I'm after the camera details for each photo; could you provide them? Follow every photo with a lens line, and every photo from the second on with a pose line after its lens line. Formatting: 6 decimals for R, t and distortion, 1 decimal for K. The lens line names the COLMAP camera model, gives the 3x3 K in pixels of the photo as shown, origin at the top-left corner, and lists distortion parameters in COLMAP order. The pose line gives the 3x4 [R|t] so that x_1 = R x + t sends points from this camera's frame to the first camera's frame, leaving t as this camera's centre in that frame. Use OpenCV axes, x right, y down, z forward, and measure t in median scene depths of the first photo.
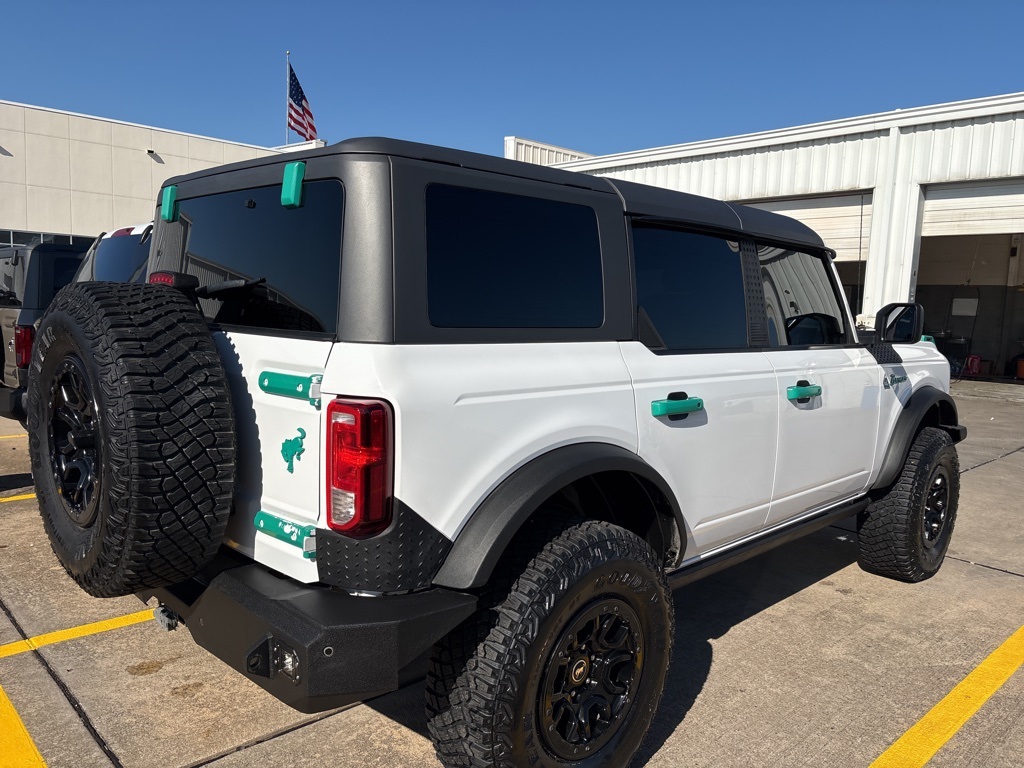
lens RADIAL K [[760.6, 0, 512.0], [0, 760.6, 384.0], [0, 0, 1]] dist [0.086039, -0.111419]
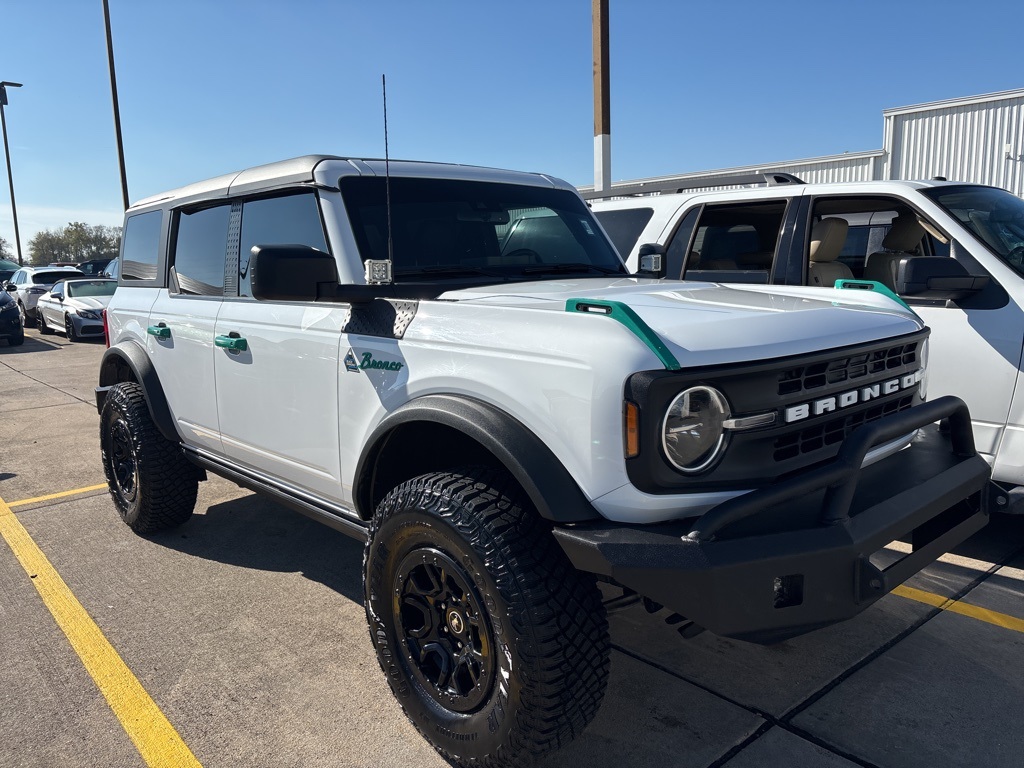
lens RADIAL K [[760.6, 0, 512.0], [0, 760.6, 384.0], [0, 0, 1]] dist [0.086039, -0.111419]
pose [[-0.034252, 0.112495, -0.993062, 1.310471], [-0.094275, 0.988850, 0.115269, -0.083584], [0.994957, 0.097569, -0.023264, 1.317079]]
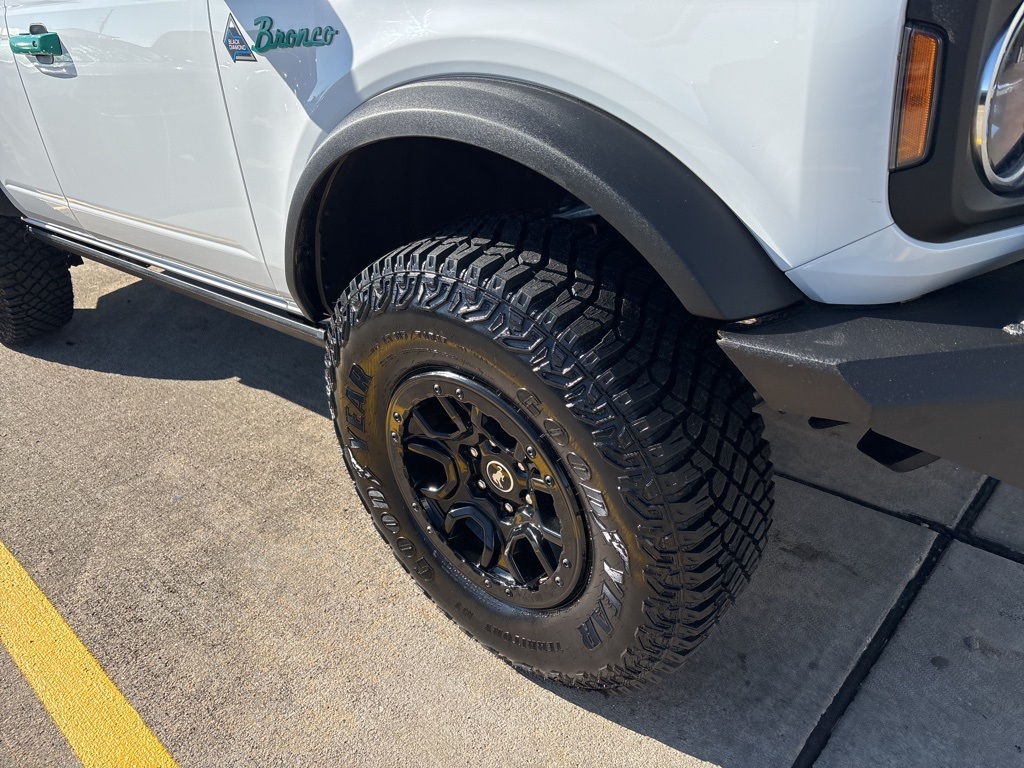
lens RADIAL K [[760.6, 0, 512.0], [0, 760.6, 384.0], [0, 0, 1]] dist [0.086039, -0.111419]
pose [[0.071809, 0.439096, -0.895566, 1.017014], [-0.016334, 0.898281, 0.439117, -0.021419], [0.997285, -0.016904, 0.071677, 1.251328]]
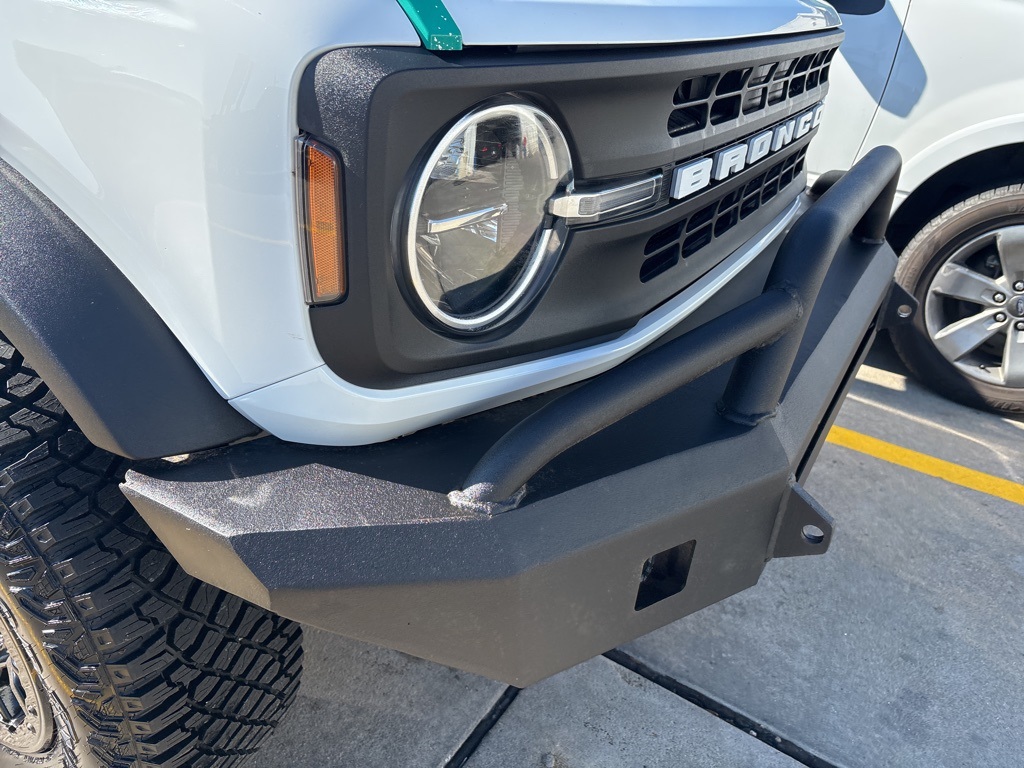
lens RADIAL K [[783.7, 0, 509.3], [0, 783.7, 395.4], [0, 0, 1]] dist [0.007194, 0.000986]
pose [[0.252951, 0.457275, -0.852594, 0.974388], [-0.185533, 0.887824, 0.421125, -0.051110], [0.949523, 0.051661, 0.309415, 1.377618]]
